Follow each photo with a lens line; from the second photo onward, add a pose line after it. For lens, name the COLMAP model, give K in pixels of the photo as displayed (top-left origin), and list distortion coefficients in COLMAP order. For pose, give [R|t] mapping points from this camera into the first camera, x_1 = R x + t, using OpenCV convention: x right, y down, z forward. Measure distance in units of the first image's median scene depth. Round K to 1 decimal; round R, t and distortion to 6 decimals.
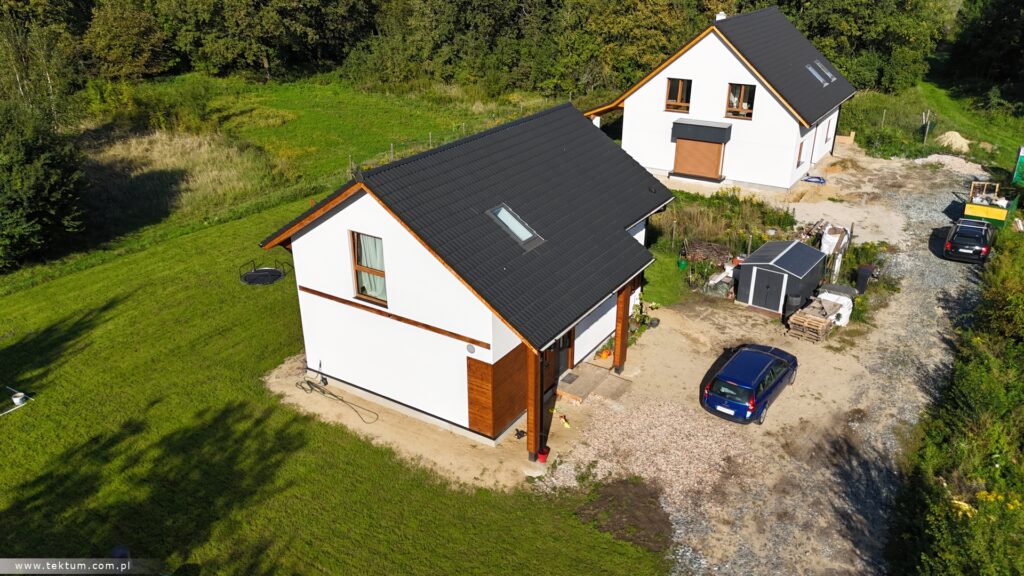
lens RADIAL K [[750.2, 0, 512.0], [0, 750.2, 288.0], [0, 0, 1]] dist [0.060082, -0.045591]
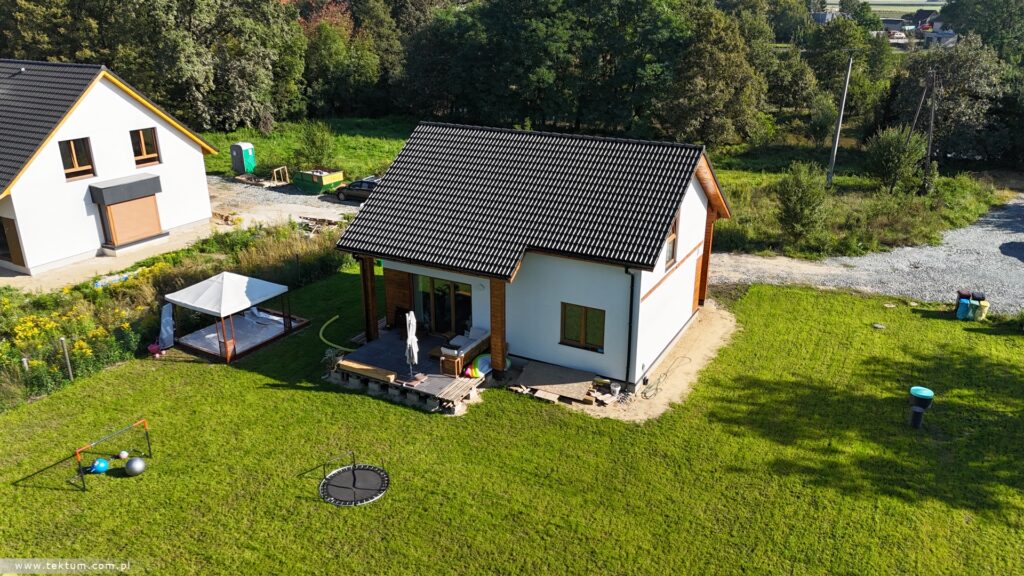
lens RADIAL K [[750.2, 0, 512.0], [0, 750.2, 288.0], [0, 0, 1]] dist [0.060082, -0.045591]
pose [[-0.088216, -0.352248, 0.931740, -0.665658], [0.411196, 0.839091, 0.356153, -0.250804], [-0.907268, 0.414546, 0.070821, 0.603161]]
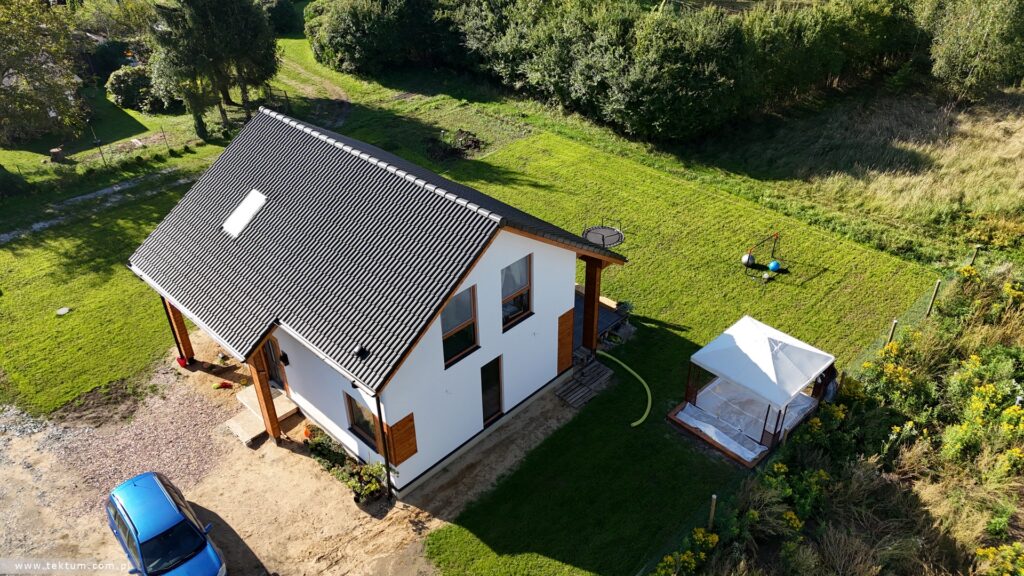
lens RADIAL K [[750.2, 0, 512.0], [0, 750.2, 288.0], [0, 0, 1]] dist [0.060082, -0.045591]
pose [[-0.188980, 0.554464, -0.810467, 0.416616], [-0.389894, 0.715126, 0.580152, -0.389745], [0.901260, 0.425633, 0.081038, 0.652874]]
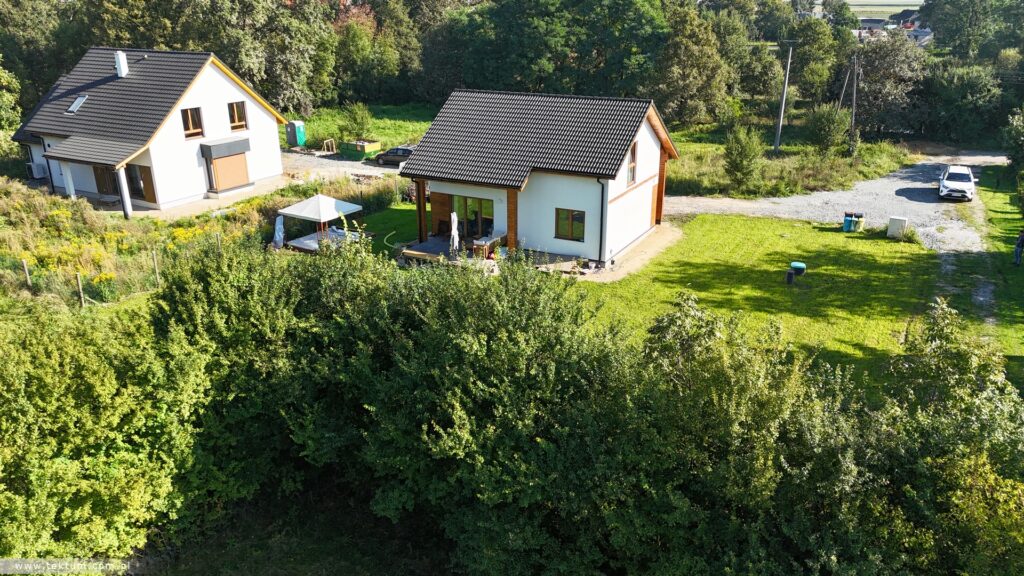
lens RADIAL K [[750.2, 0, 512.0], [0, 750.2, 288.0], [0, 0, 1]] dist [0.060082, -0.045591]
pose [[-0.086356, -0.349893, 0.932801, -0.958529], [0.414882, 0.838619, 0.352974, -0.264064], [-0.905768, 0.417483, 0.072745, 0.635545]]
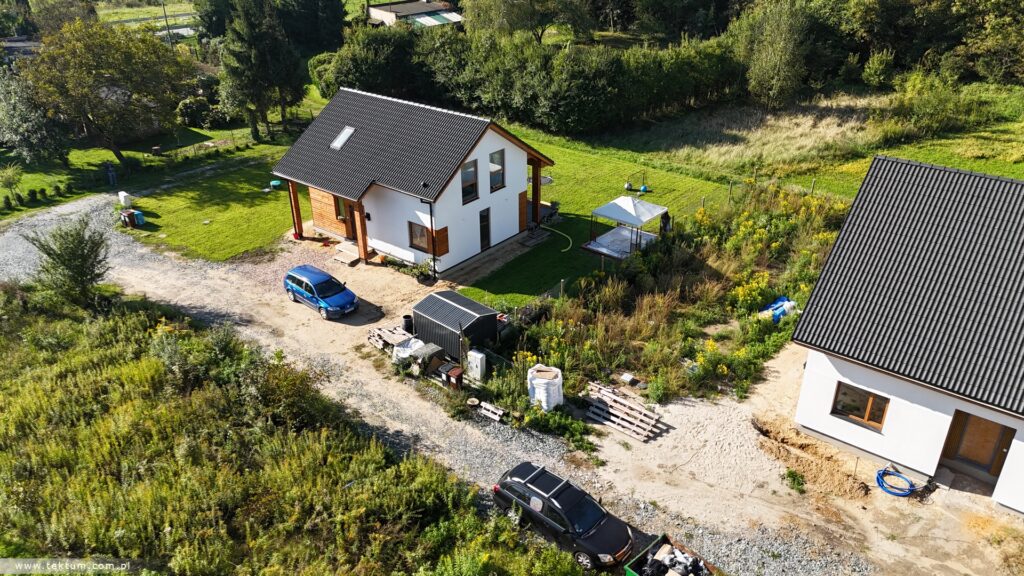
lens RADIAL K [[747.5, 0, 512.0], [0, 747.5, 288.0], [0, 0, 1]] dist [0.087046, -0.107987]
pose [[-0.092941, 0.470669, -0.877401, 0.907905], [-0.402066, 0.788430, 0.465532, -0.427232], [0.910881, 0.396041, 0.115962, 0.664328]]
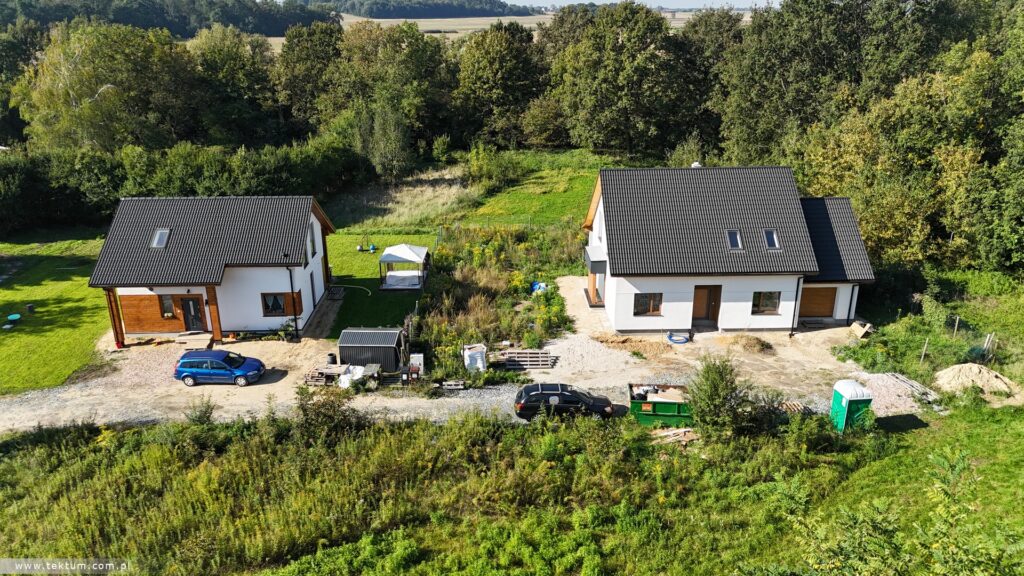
lens RADIAL K [[747.5, 0, 512.0], [0, 747.5, 288.0], [0, 0, 1]] dist [0.087046, -0.107987]
pose [[0.578412, 0.281159, -0.765760, 1.077615], [-0.334523, 0.937917, 0.091689, -0.232886], [0.743999, 0.203130, 0.636557, 0.212311]]
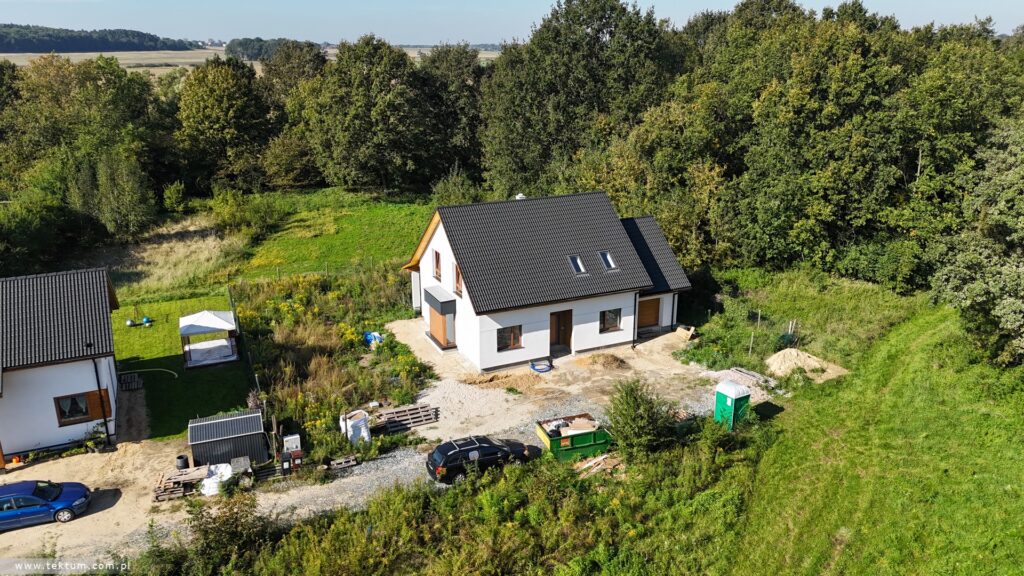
lens RADIAL K [[747.5, 0, 512.0], [0, 747.5, 288.0], [0, 0, 1]] dist [0.087046, -0.107987]
pose [[0.857837, 0.157510, -0.489190, 0.887895], [-0.212011, 0.975564, -0.057666, -0.187582], [0.468153, 0.153182, 0.870269, 0.115628]]
